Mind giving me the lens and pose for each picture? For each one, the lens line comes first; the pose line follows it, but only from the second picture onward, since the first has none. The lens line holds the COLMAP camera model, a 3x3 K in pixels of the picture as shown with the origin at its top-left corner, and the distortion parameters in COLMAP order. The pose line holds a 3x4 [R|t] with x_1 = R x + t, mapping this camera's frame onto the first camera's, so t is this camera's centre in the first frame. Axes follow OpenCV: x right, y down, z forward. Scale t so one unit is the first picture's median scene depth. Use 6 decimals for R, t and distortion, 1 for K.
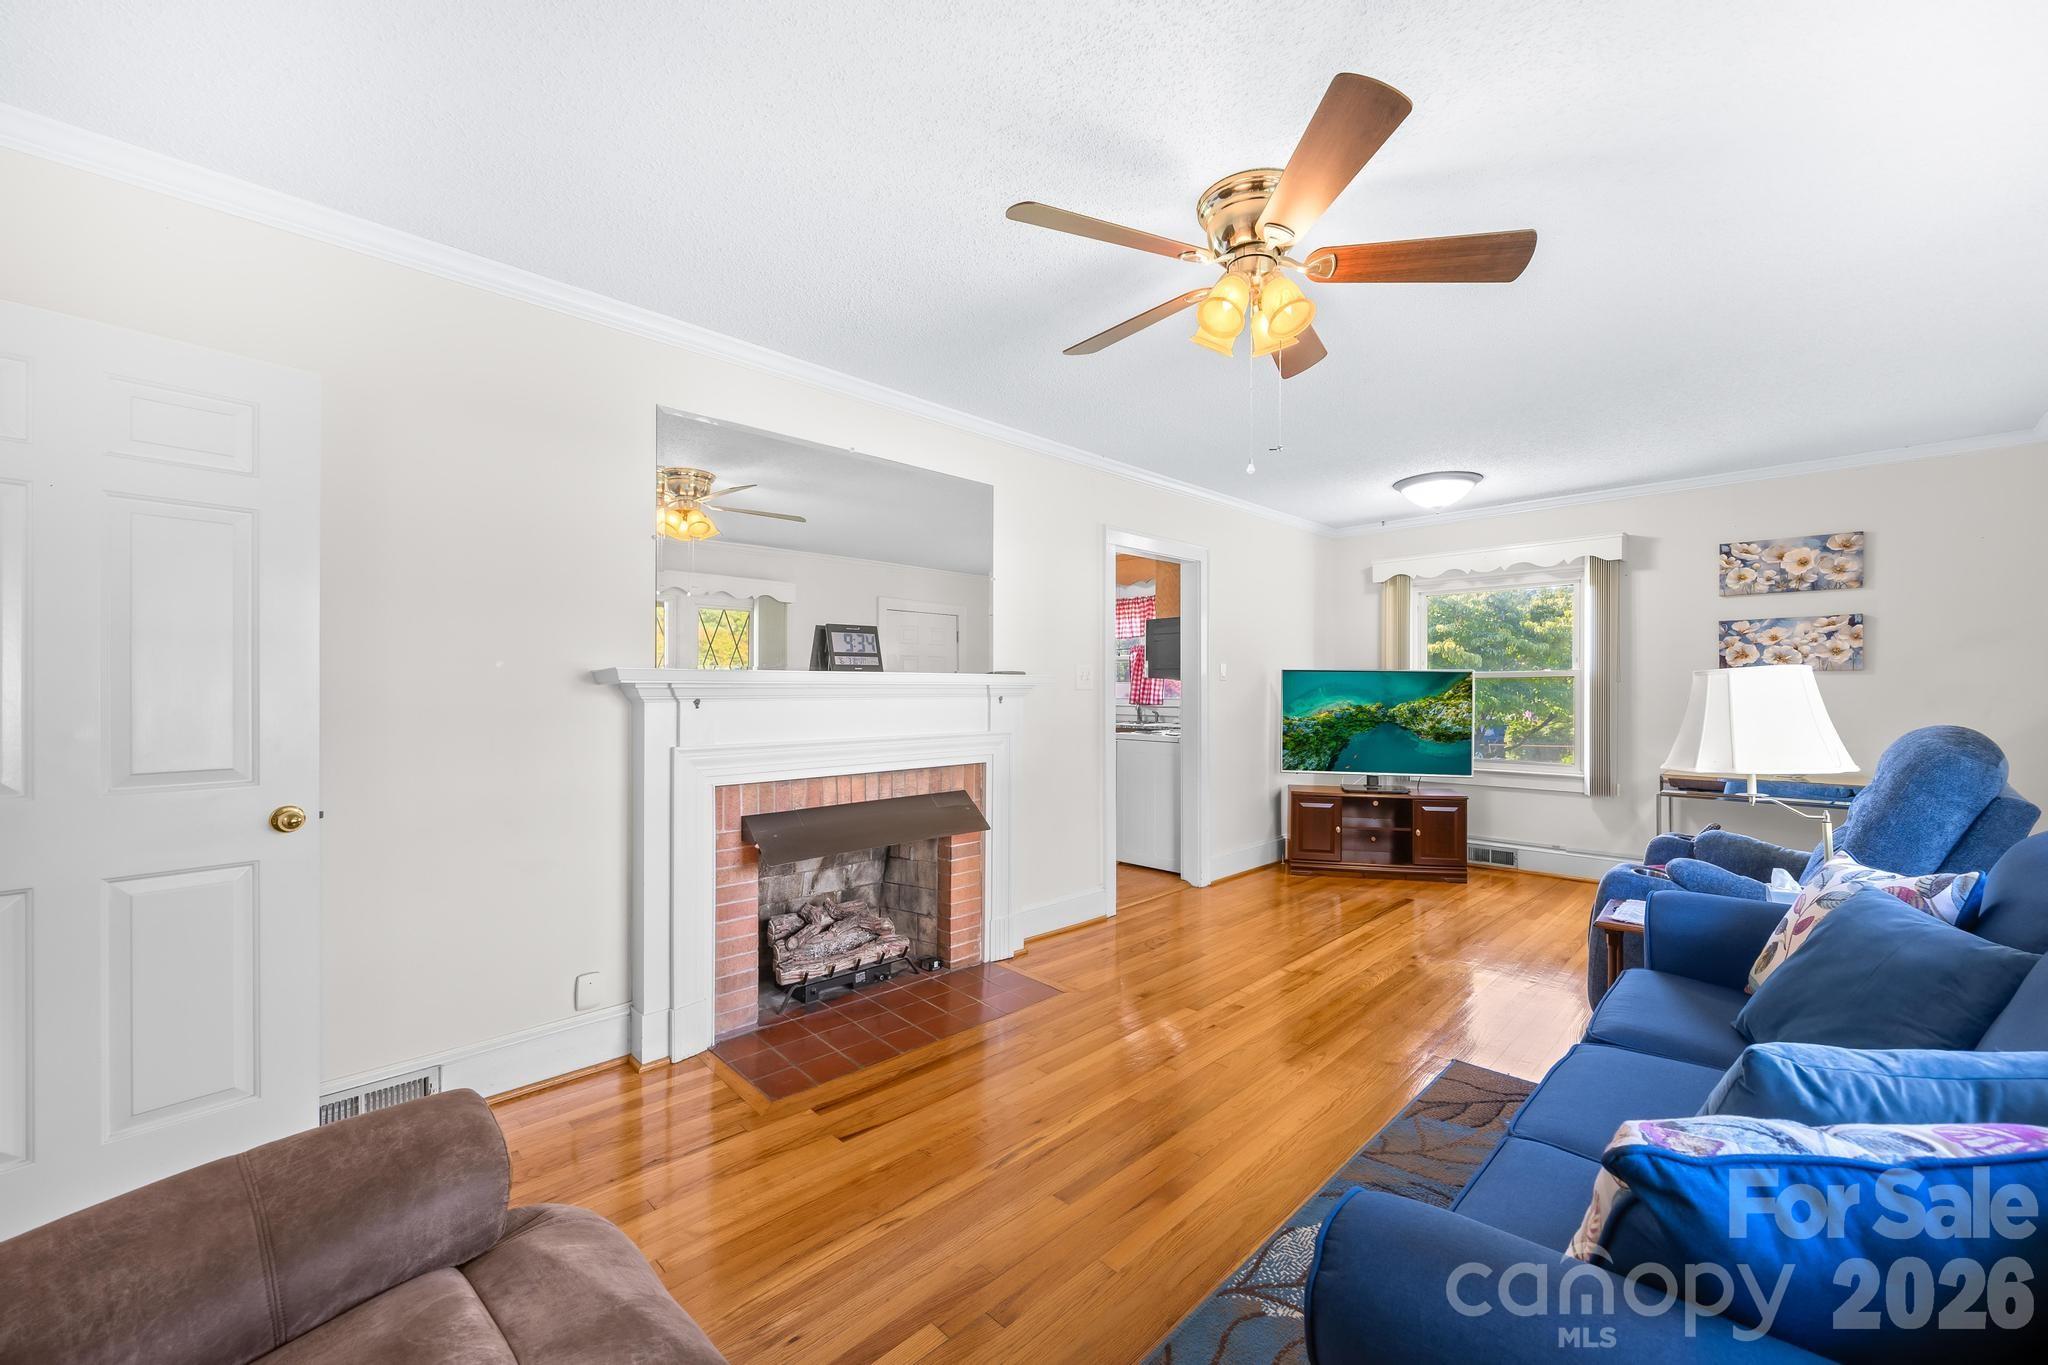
lens RADIAL K [[805.1, 0, 1065.8], [0, 805.1, 696.0], [0, 0, 1]] dist [-0.004956, 0.000809]
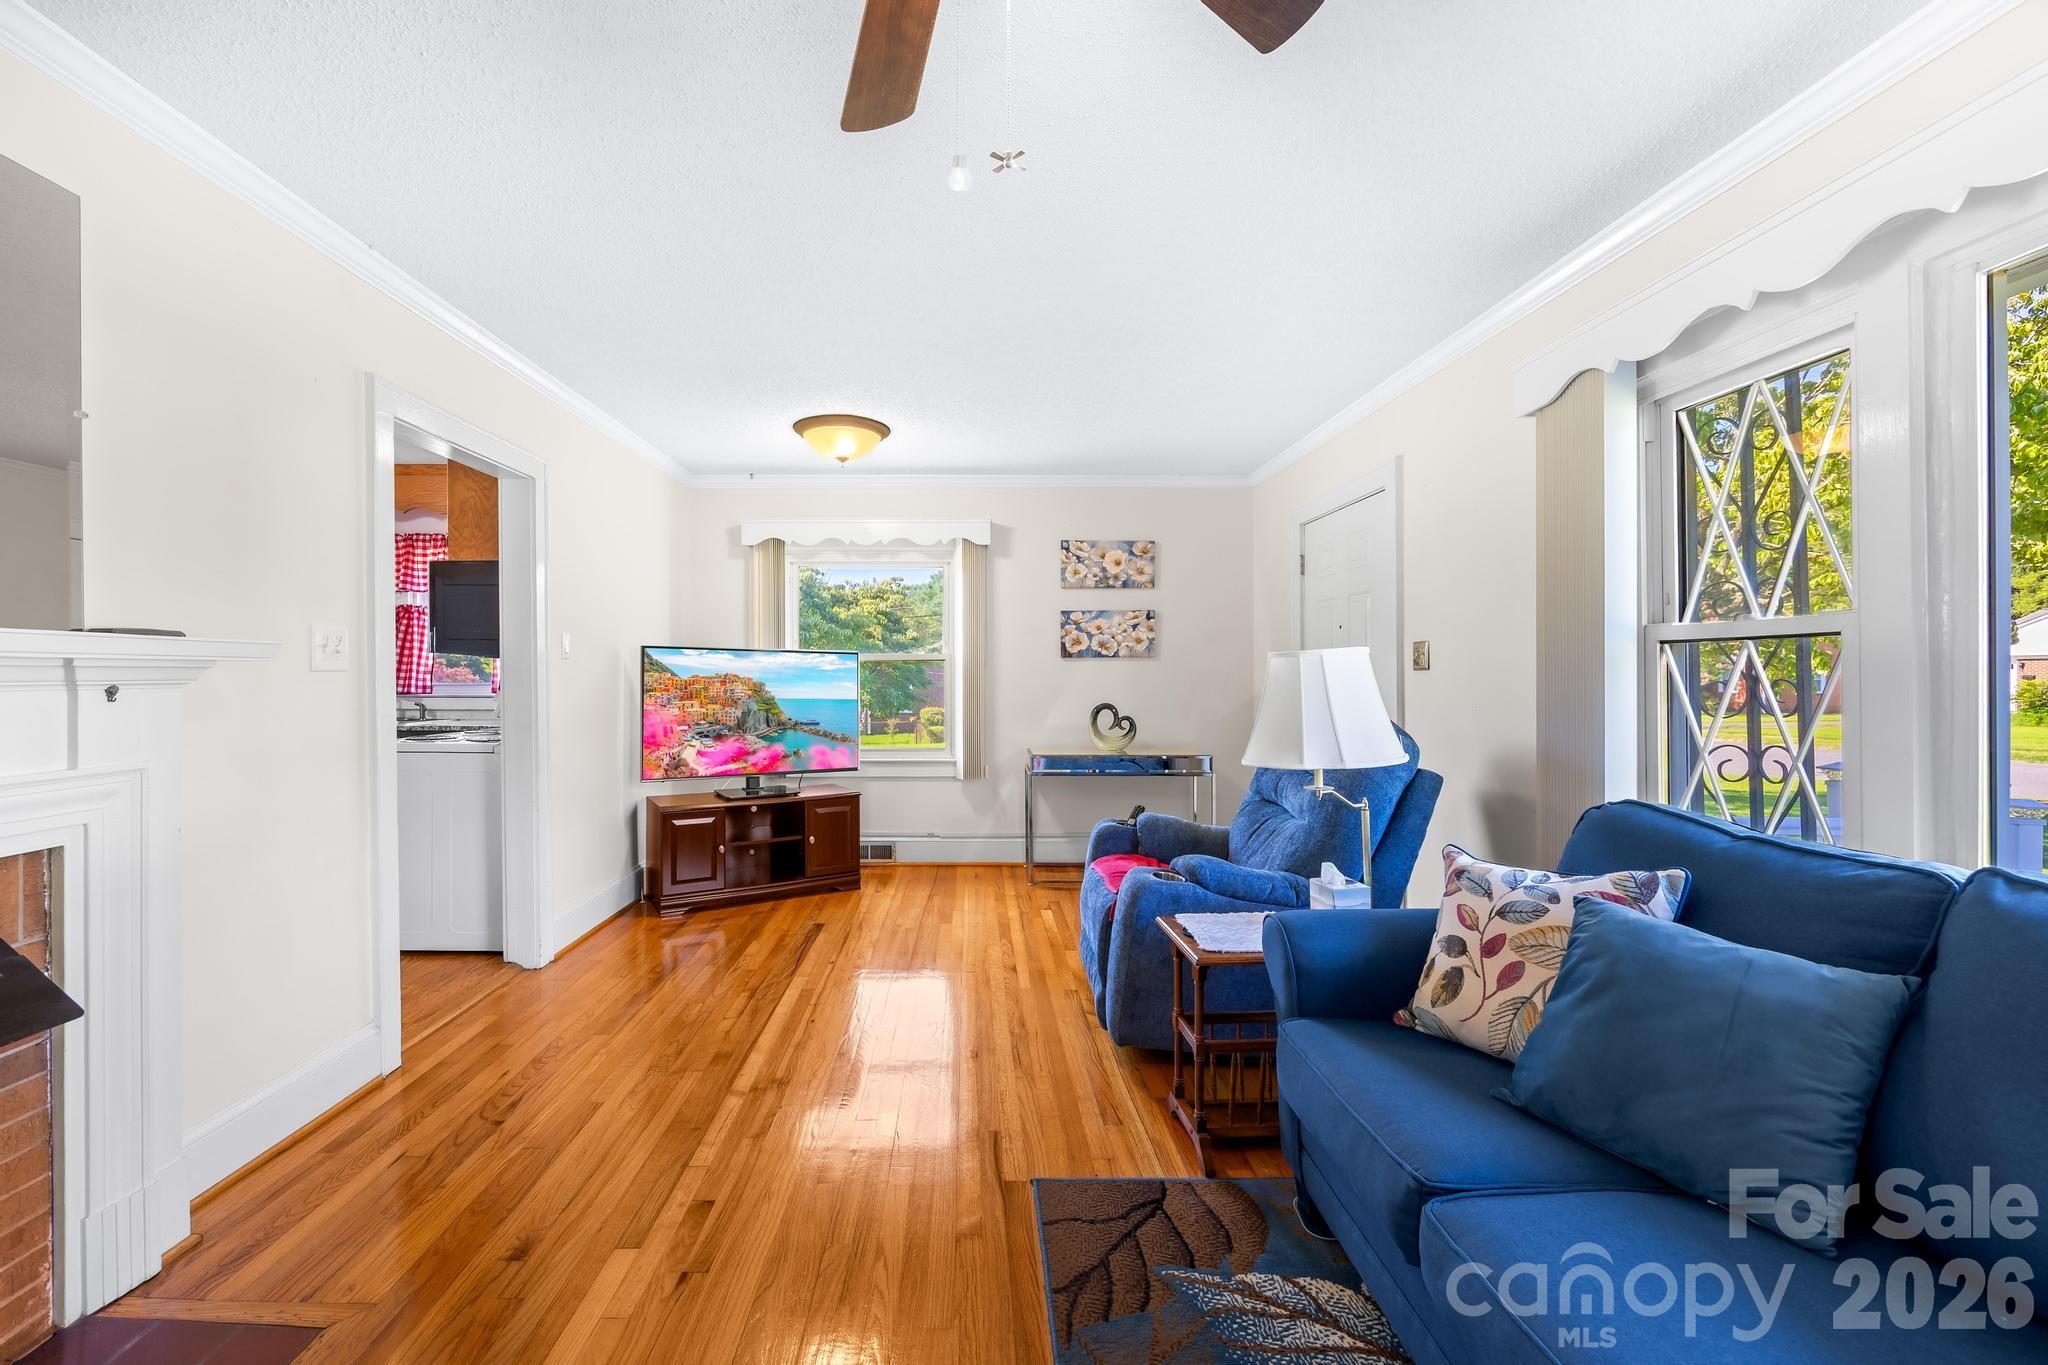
lens RADIAL K [[805.1, 0, 965.1], [0, 805.1, 685.6], [0, 0, 1]] dist [-0.004956, 0.000809]
pose [[0.727399, -0.008366, 0.686163, -0.033553], [0.003096, 0.999956, 0.008910, -0.001457], [-0.686207, -0.004357, 0.727393, 0.296318]]
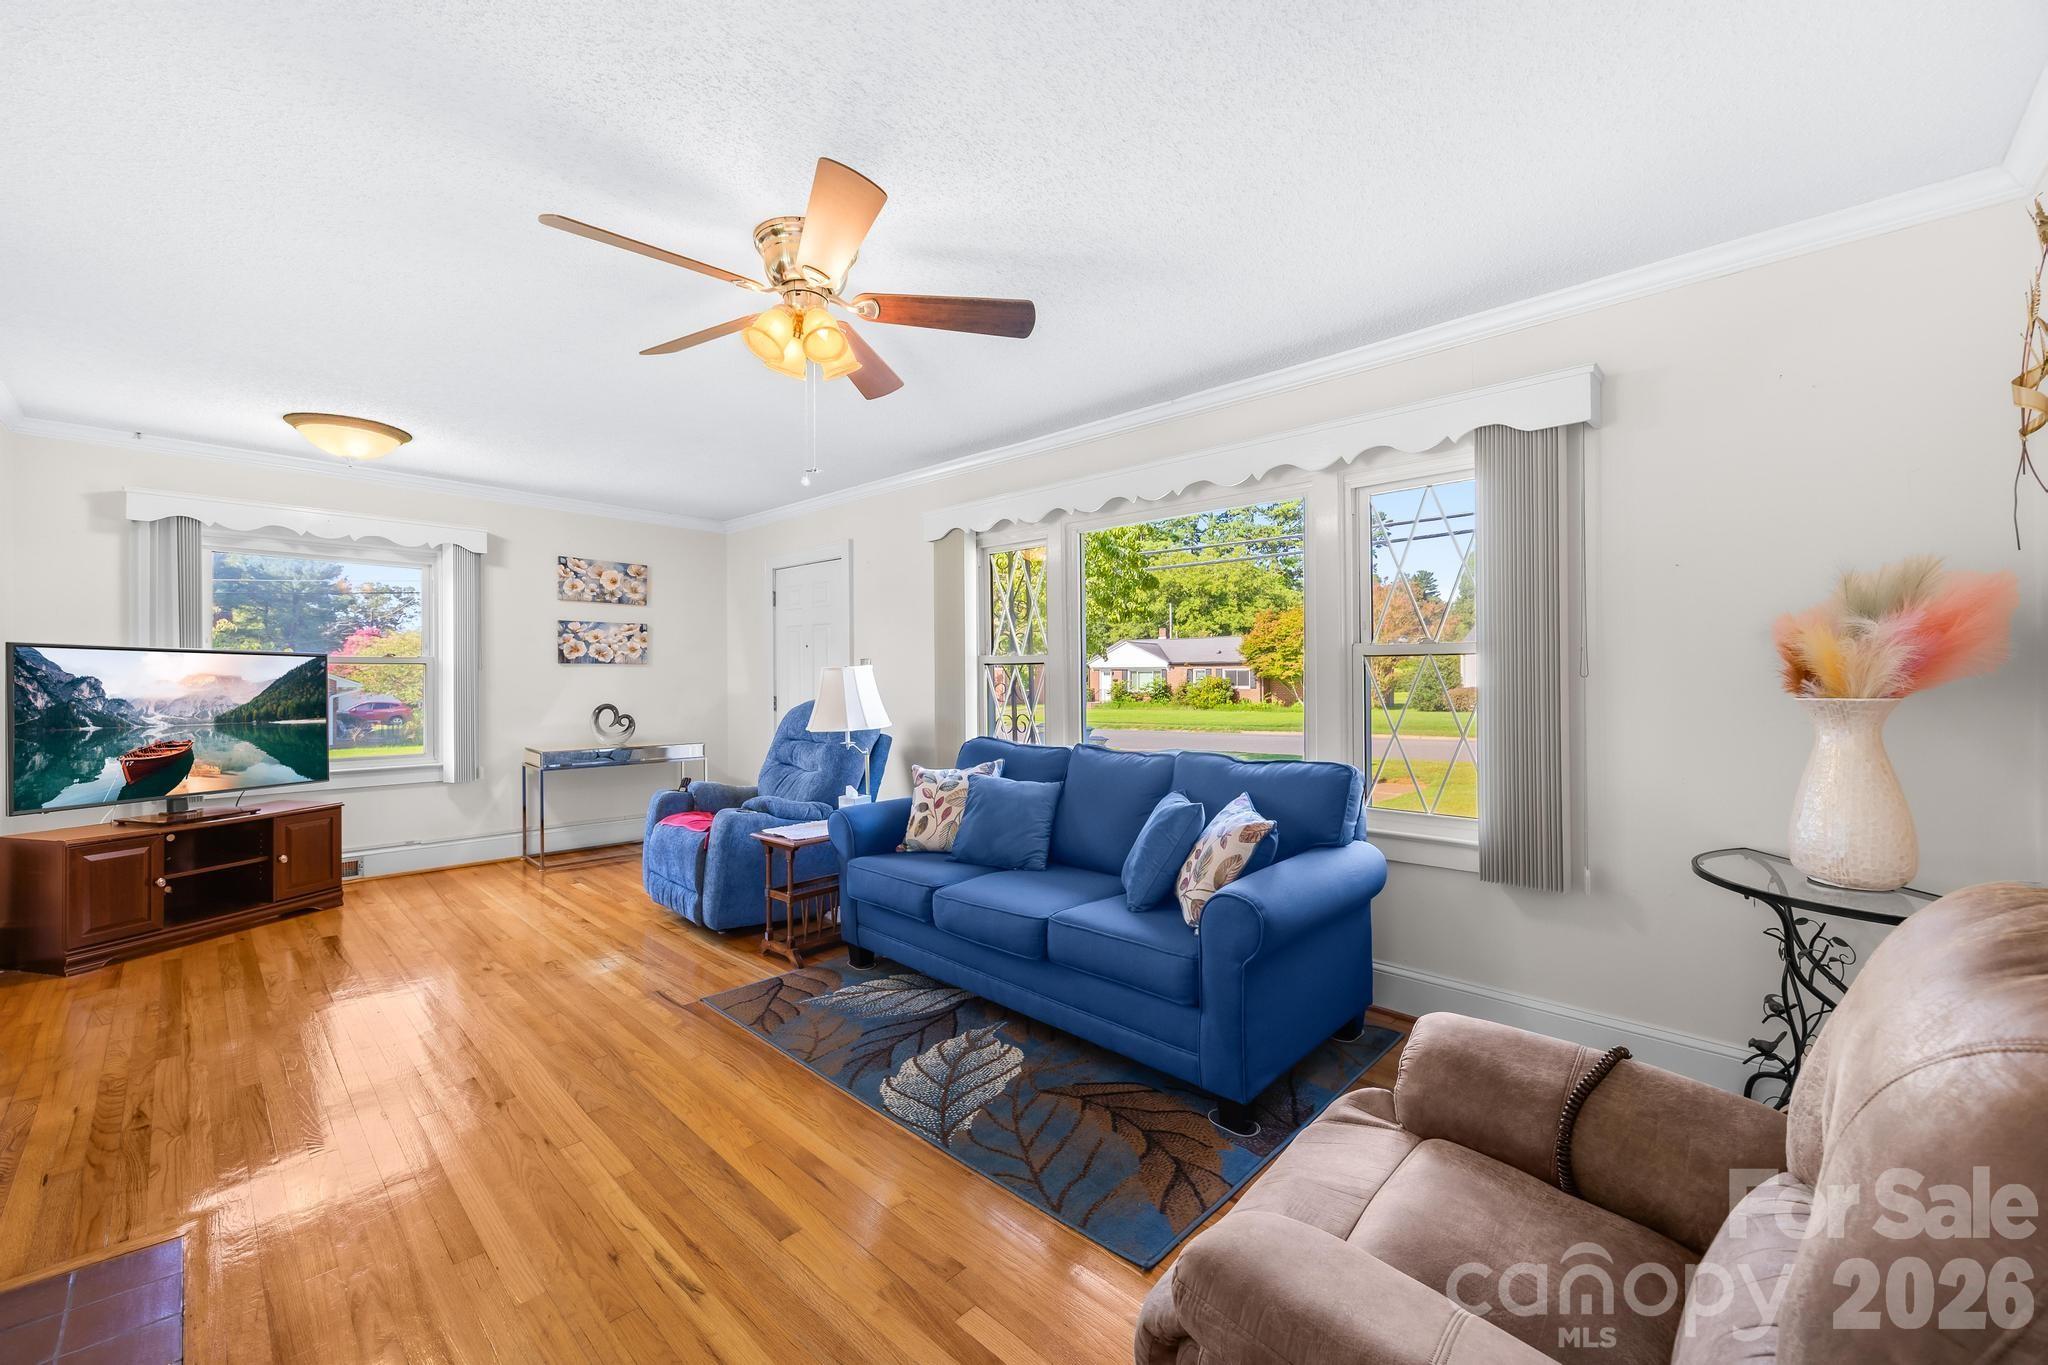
lens RADIAL K [[805.1, 0, 1032.7], [0, 805.1, 676.6], [0, 0, 1]] dist [-0.004956, 0.000809]
pose [[-0.004962, 0.003269, 0.999982, -0.390467], [0.003339, 0.999989, -0.003252, -0.003220], [-0.999982, 0.003323, -0.004973, 0.304934]]
